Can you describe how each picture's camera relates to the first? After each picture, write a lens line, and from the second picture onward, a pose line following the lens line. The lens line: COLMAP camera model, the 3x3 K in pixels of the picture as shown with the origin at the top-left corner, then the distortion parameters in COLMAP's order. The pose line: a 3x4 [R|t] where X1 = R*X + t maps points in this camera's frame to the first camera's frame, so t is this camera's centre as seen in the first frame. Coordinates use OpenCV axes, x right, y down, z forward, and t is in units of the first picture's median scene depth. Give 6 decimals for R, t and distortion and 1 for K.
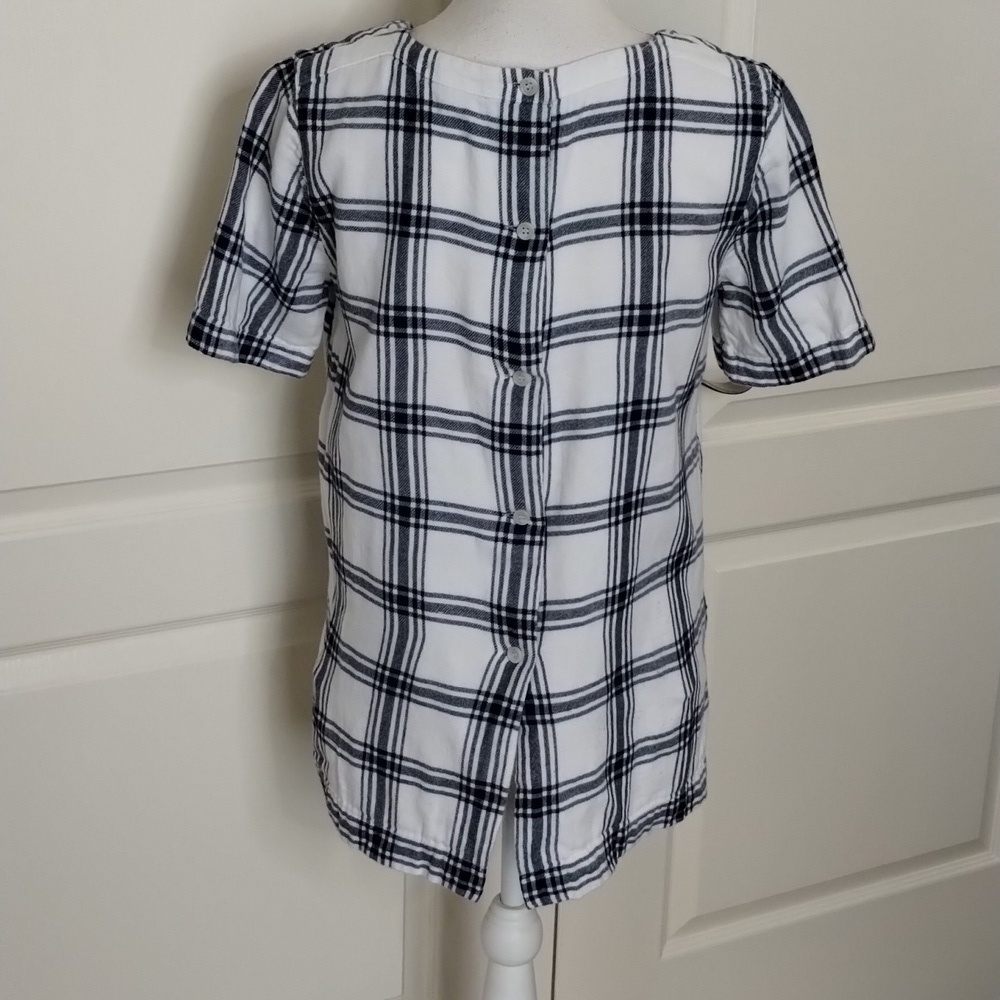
lens RADIAL K [[1923.6, 0, 571.3], [0, 1923.6, 502.3], [0, 0, 1]] dist [0.083452, -0.118621]
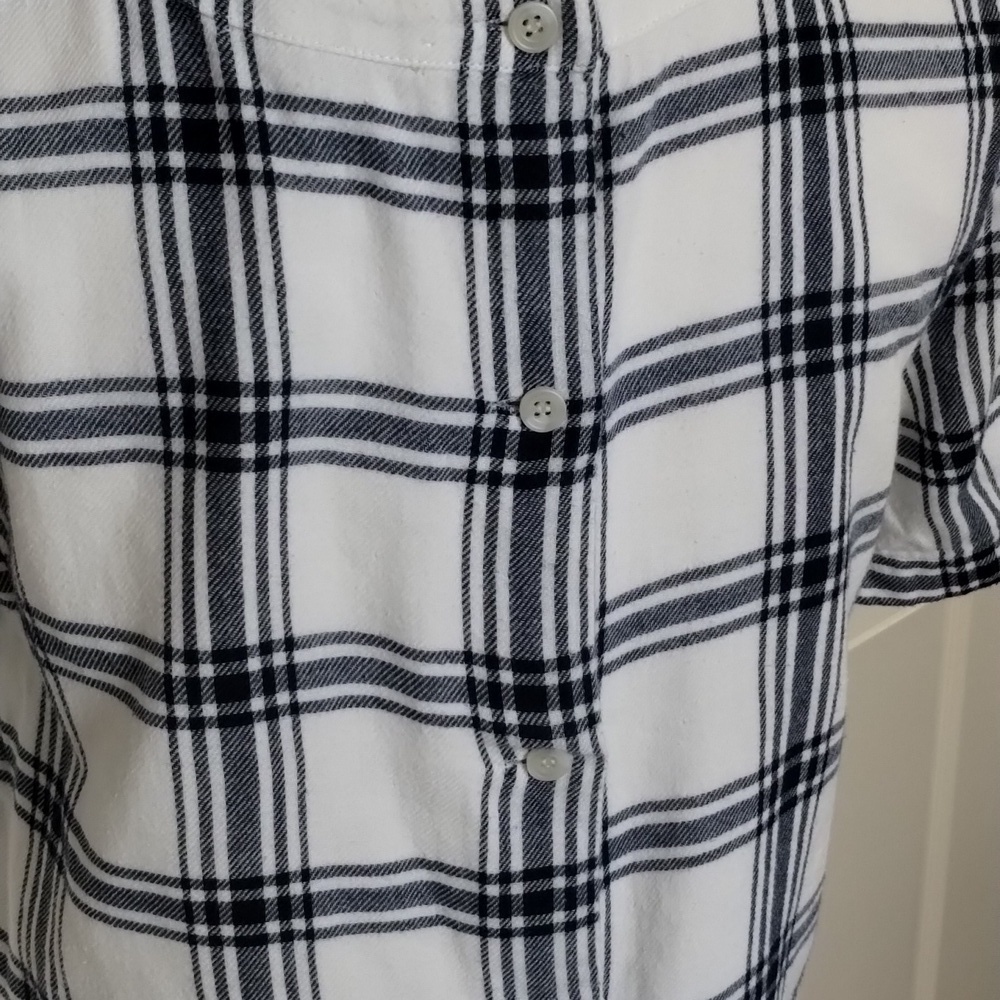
lens RADIAL K [[1923.6, 0, 571.3], [0, 1923.6, 502.3], [0, 0, 1]] dist [0.083452, -0.118621]
pose [[0.948171, -0.153098, 0.278448, -0.126203], [0.138437, 0.987772, 0.071699, -0.148230], [-0.286020, -0.029436, 0.957771, 0.630504]]
